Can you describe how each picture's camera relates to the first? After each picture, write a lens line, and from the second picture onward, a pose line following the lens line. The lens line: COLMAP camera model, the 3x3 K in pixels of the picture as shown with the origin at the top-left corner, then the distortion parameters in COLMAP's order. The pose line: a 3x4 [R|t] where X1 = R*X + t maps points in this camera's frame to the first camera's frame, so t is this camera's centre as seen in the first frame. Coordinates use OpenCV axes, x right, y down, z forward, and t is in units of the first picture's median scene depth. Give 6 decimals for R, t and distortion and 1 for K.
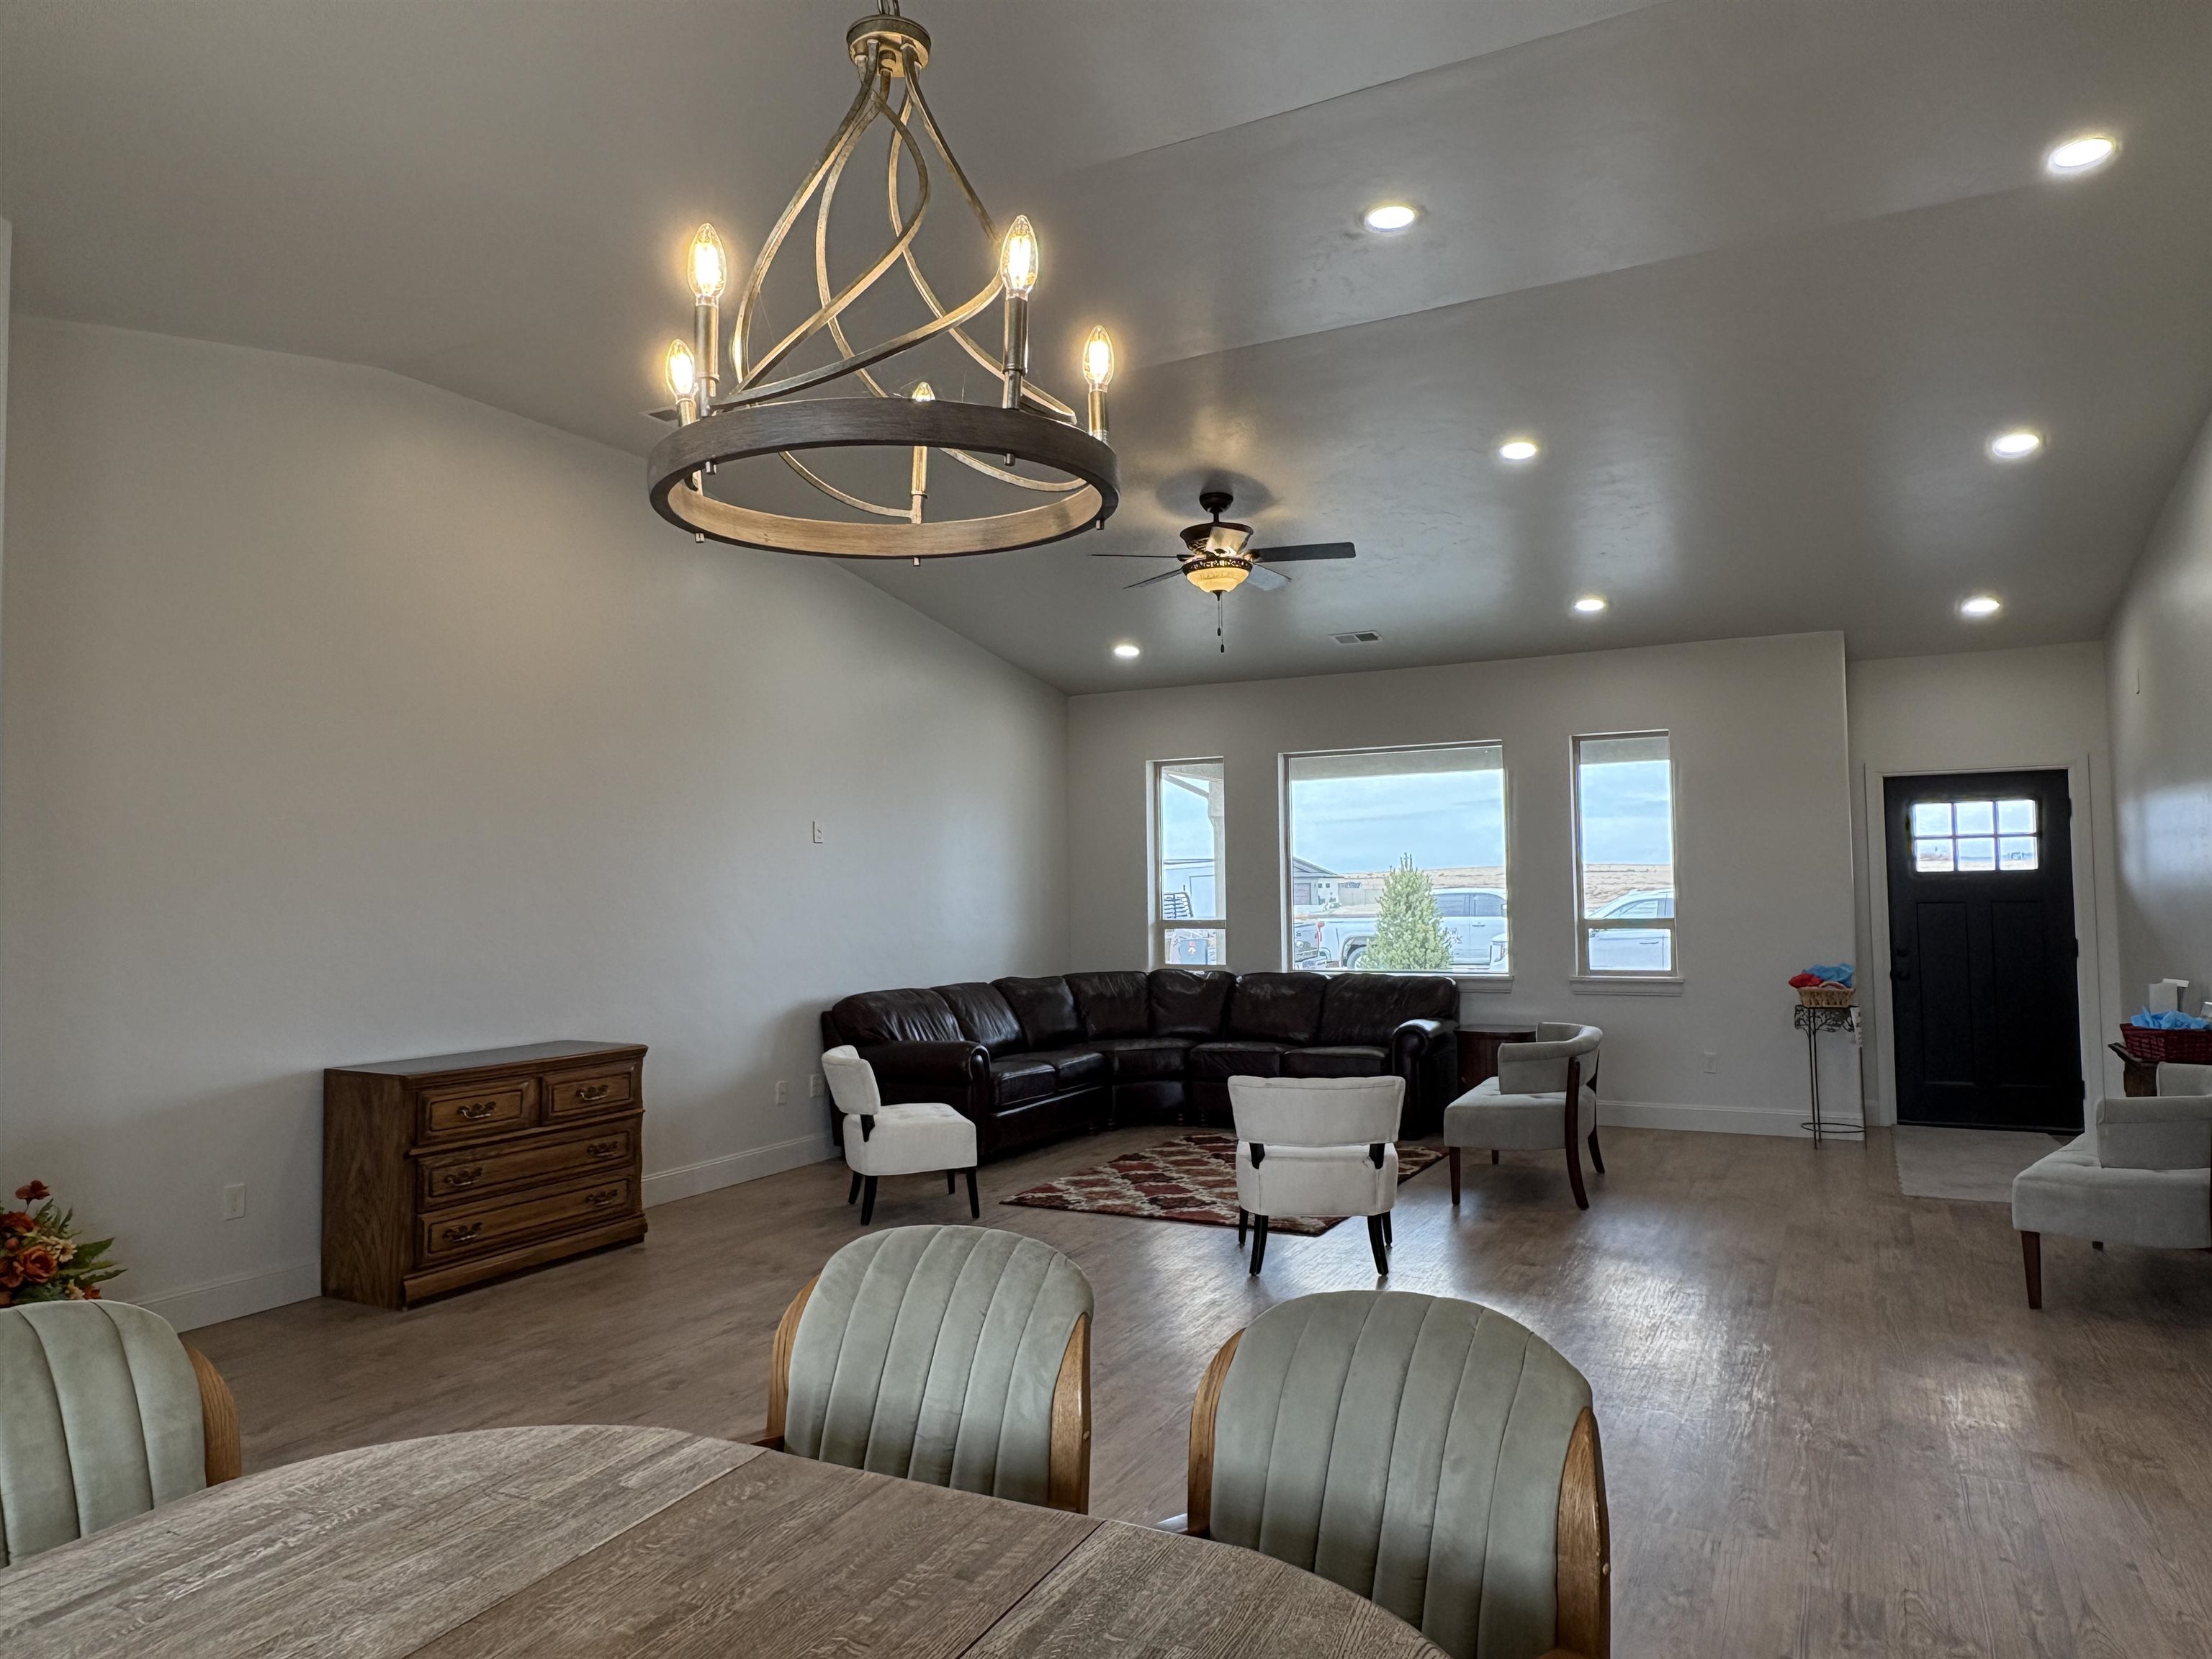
lens RADIAL K [[1456.2, 0, 1101.9], [0, 1456.2, 818.6], [0, 0, 1]] dist [-0.000011, 0.006131]
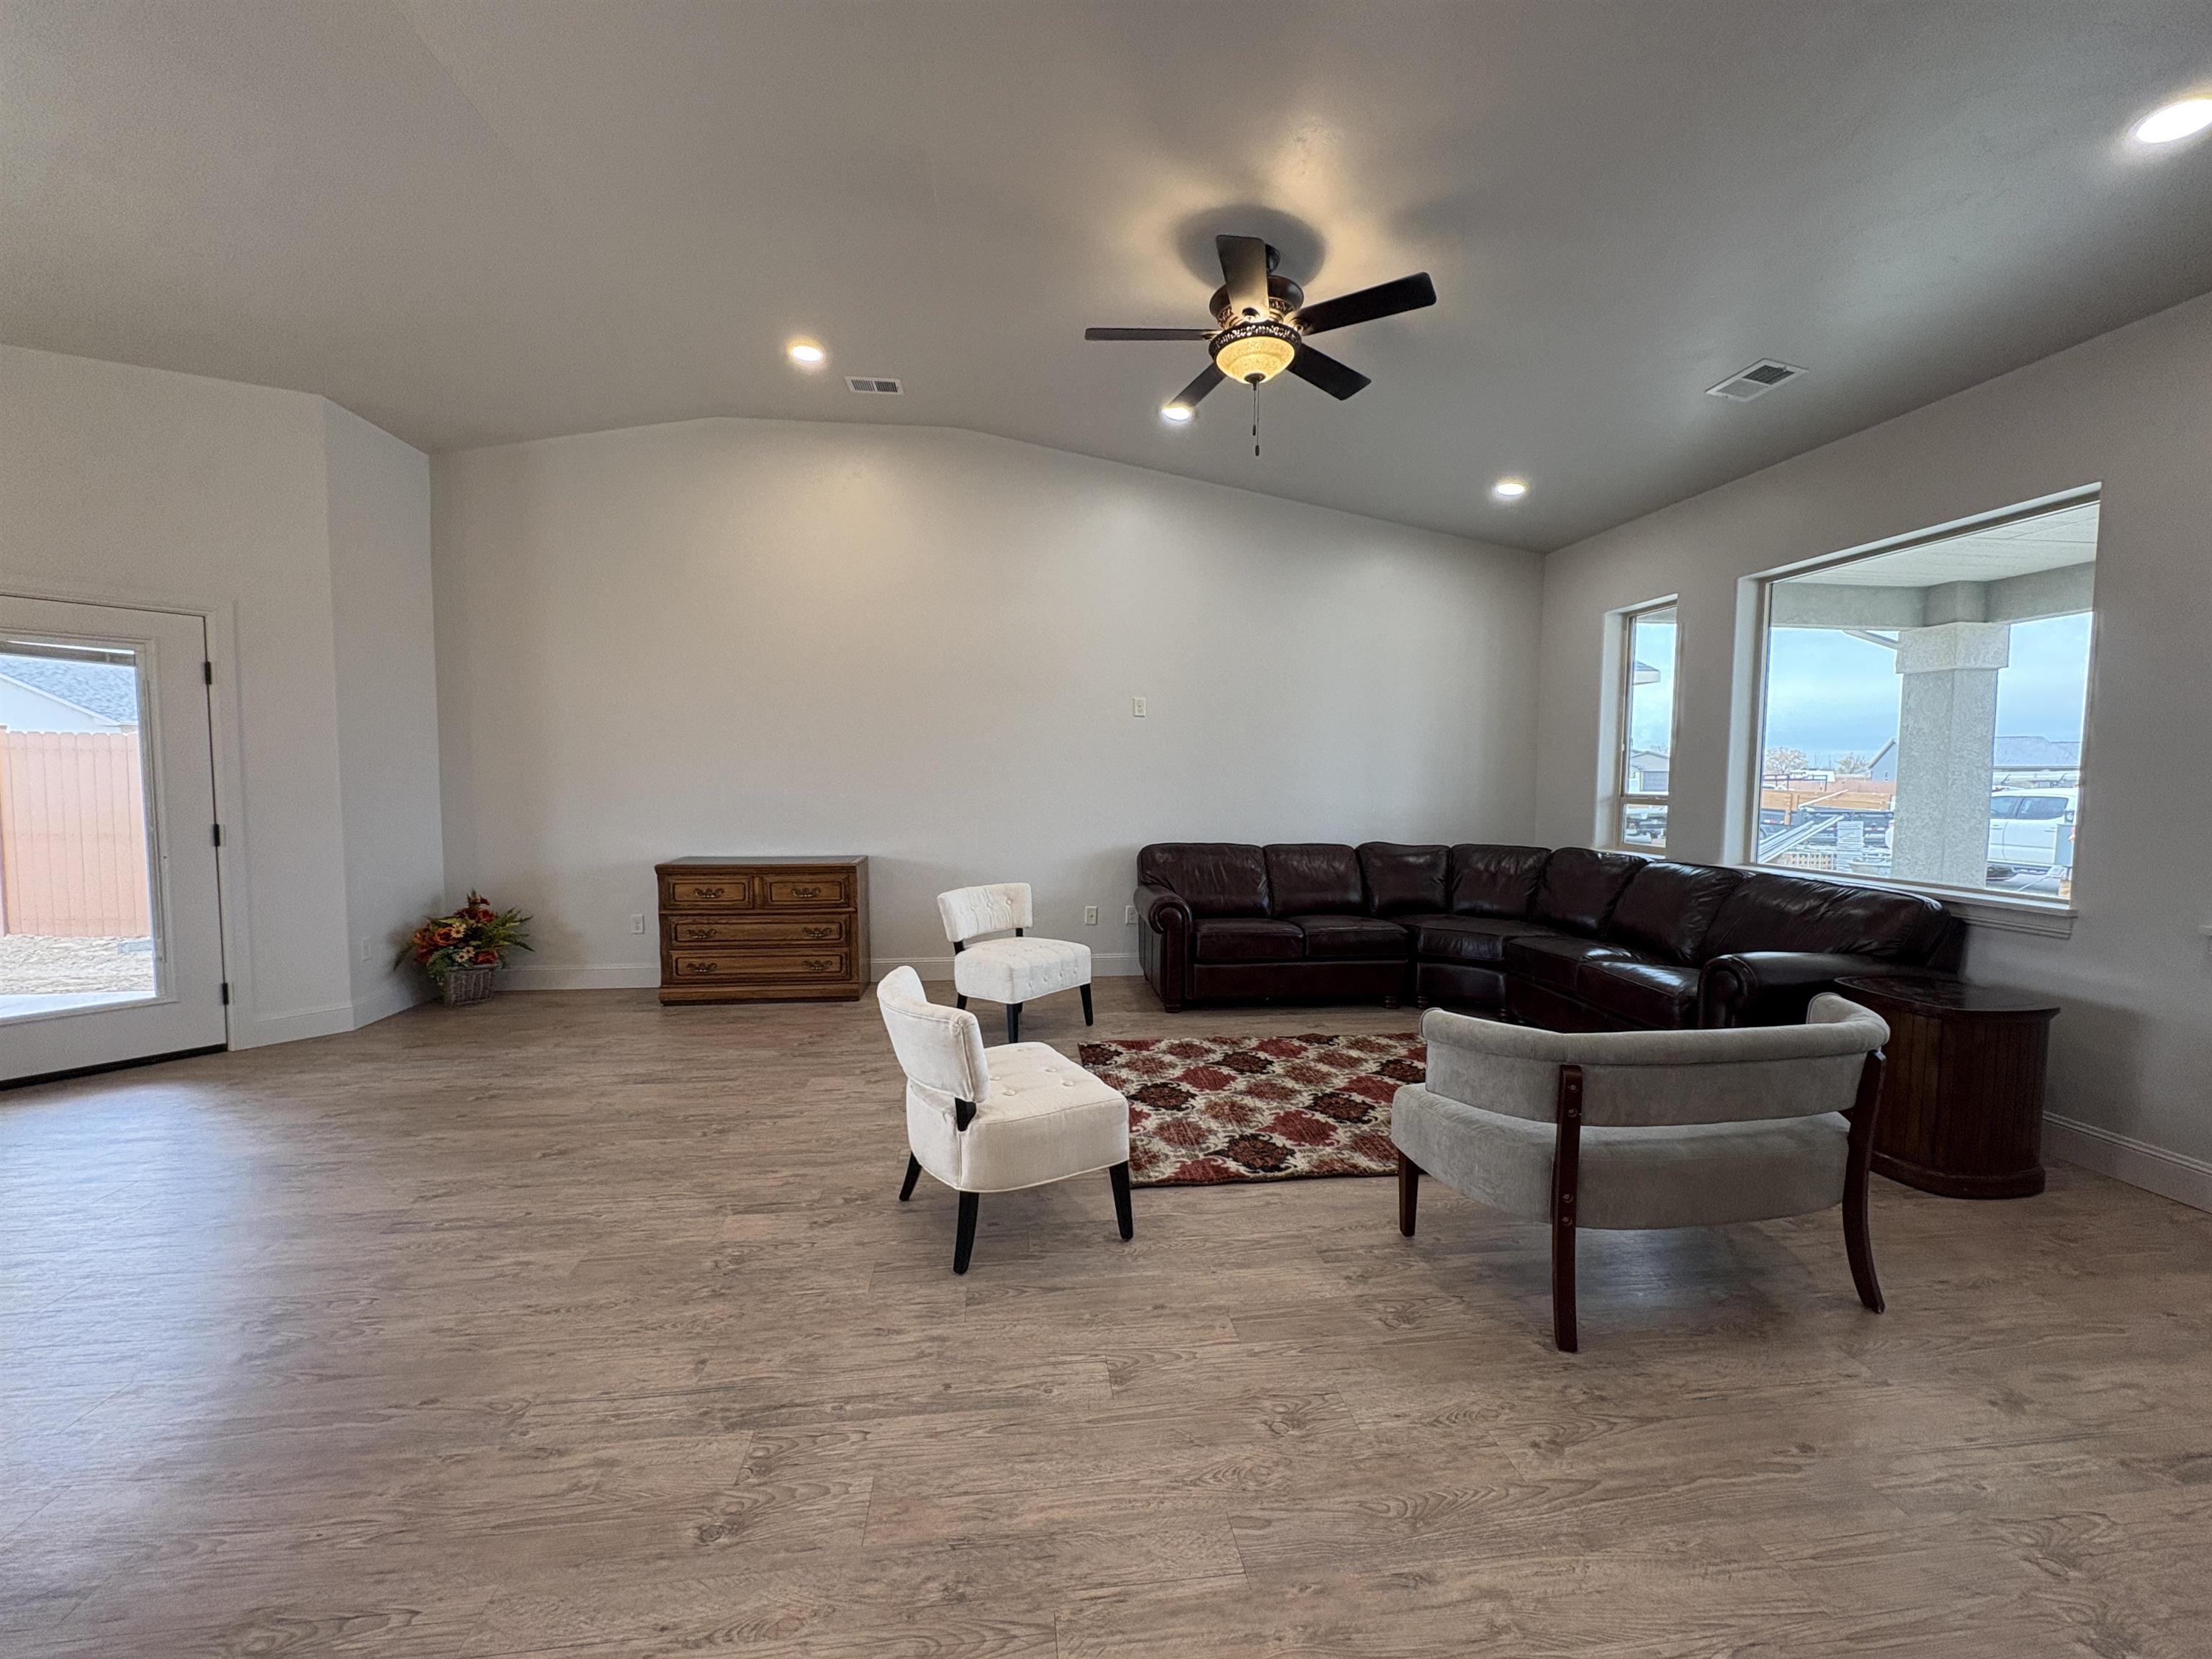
lens RADIAL K [[866.5, 0, 1086.4], [0, 866.5, 833.2], [0, 0, 1]] dist [0.002470, -0.000290]
pose [[0.561523, 0.065578, -0.824858, 0.502974], [0.032325, 0.994355, 0.101059, 0.050831], [0.826829, -0.083410, 0.556234, 0.741600]]
